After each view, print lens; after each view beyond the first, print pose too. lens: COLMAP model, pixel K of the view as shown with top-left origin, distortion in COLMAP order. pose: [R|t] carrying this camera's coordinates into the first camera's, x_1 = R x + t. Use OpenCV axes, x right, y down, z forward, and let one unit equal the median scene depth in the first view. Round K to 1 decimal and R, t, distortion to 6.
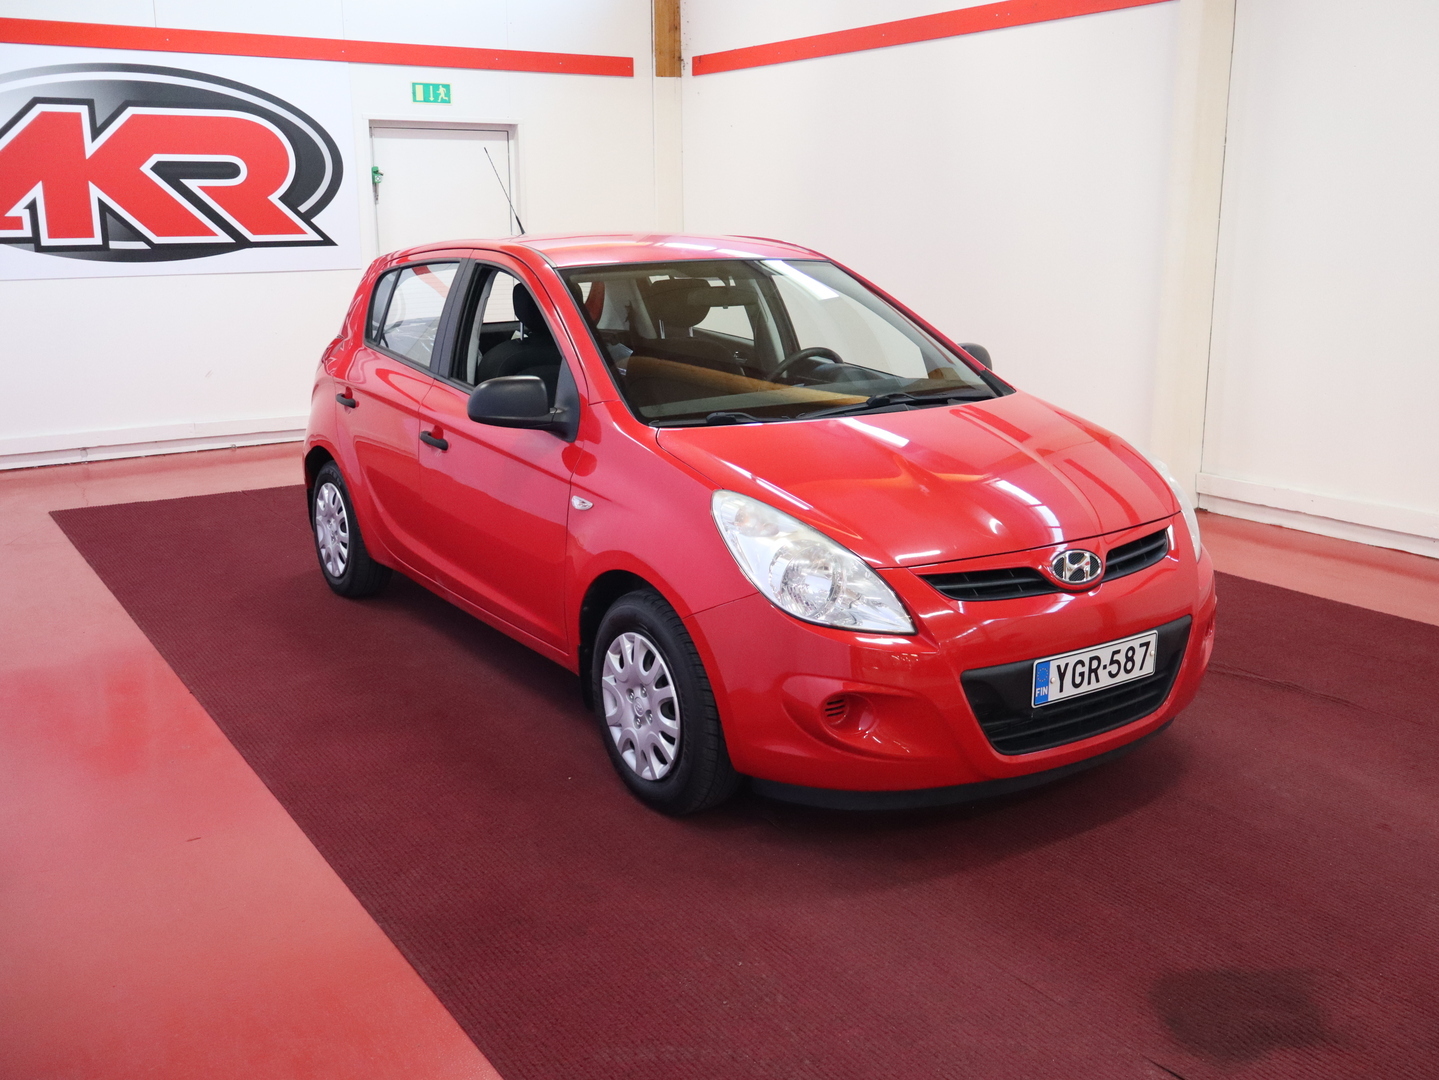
lens RADIAL K [[1350.3, 0, 719.5], [0, 1350.3, 540.0], [0, 0, 1]] dist [0.000343, -0.006072]
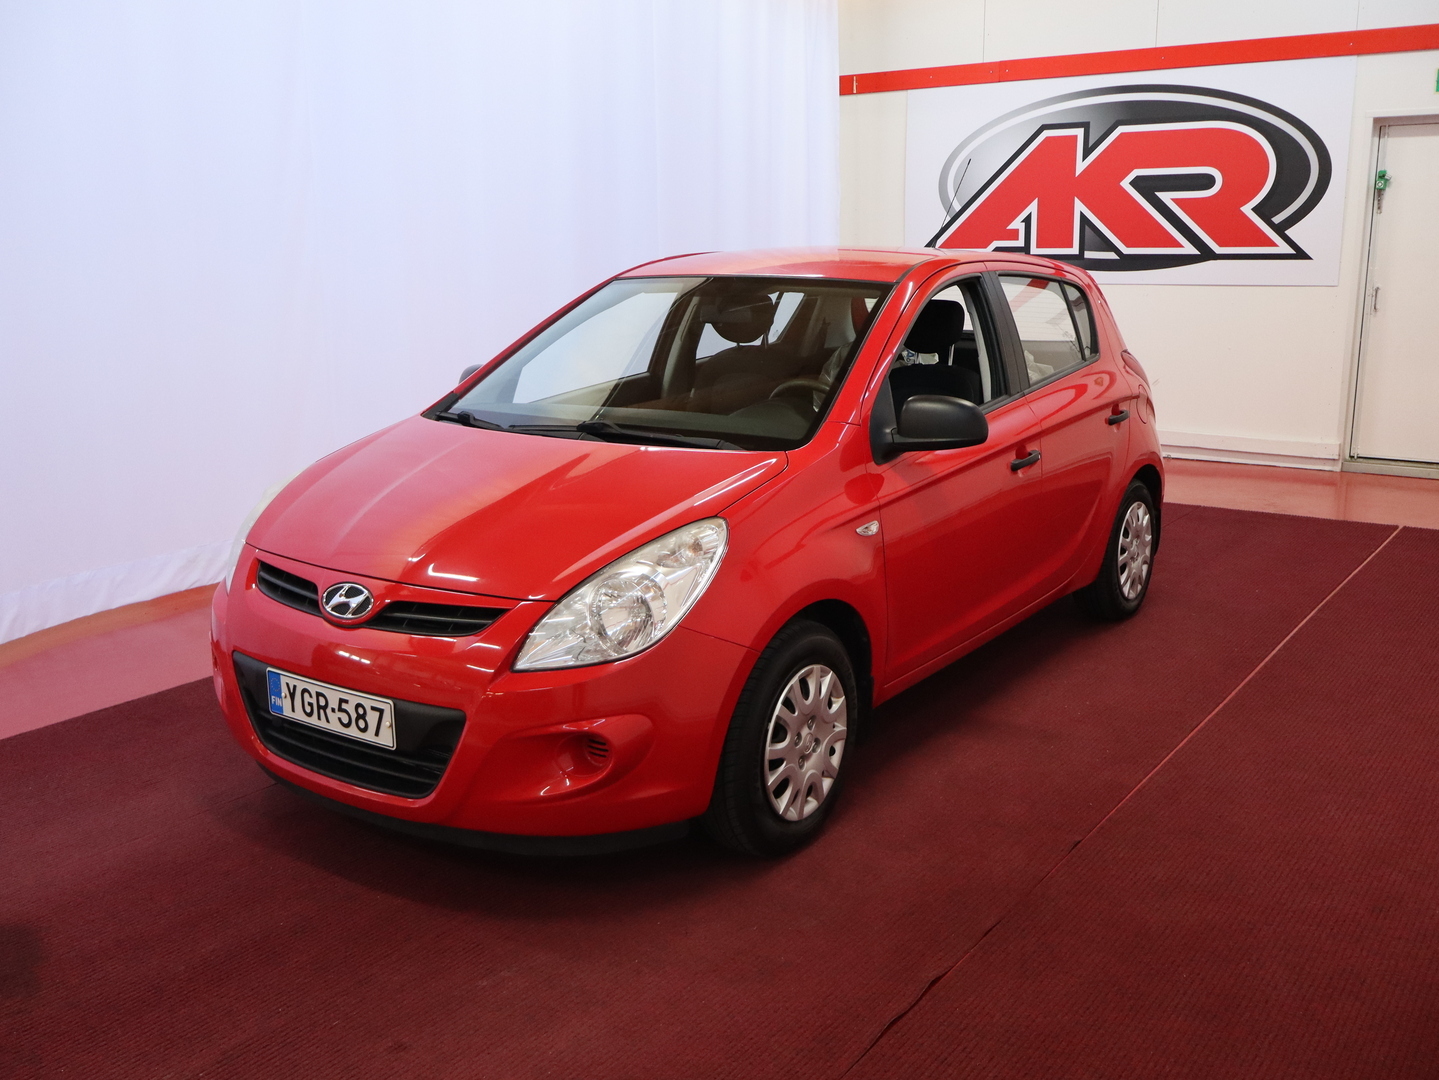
lens RADIAL K [[1352.3, 0, 719.5], [0, 1352.3, 540.0], [0, 0, 1]] dist [-0.013967, -0.008738]
pose [[0.371216, 0.204937, -0.905649, 0.474345], [-0.209602, 0.968660, 0.133282, -0.079541], [0.904580, 0.140349, 0.402538, 0.329830]]
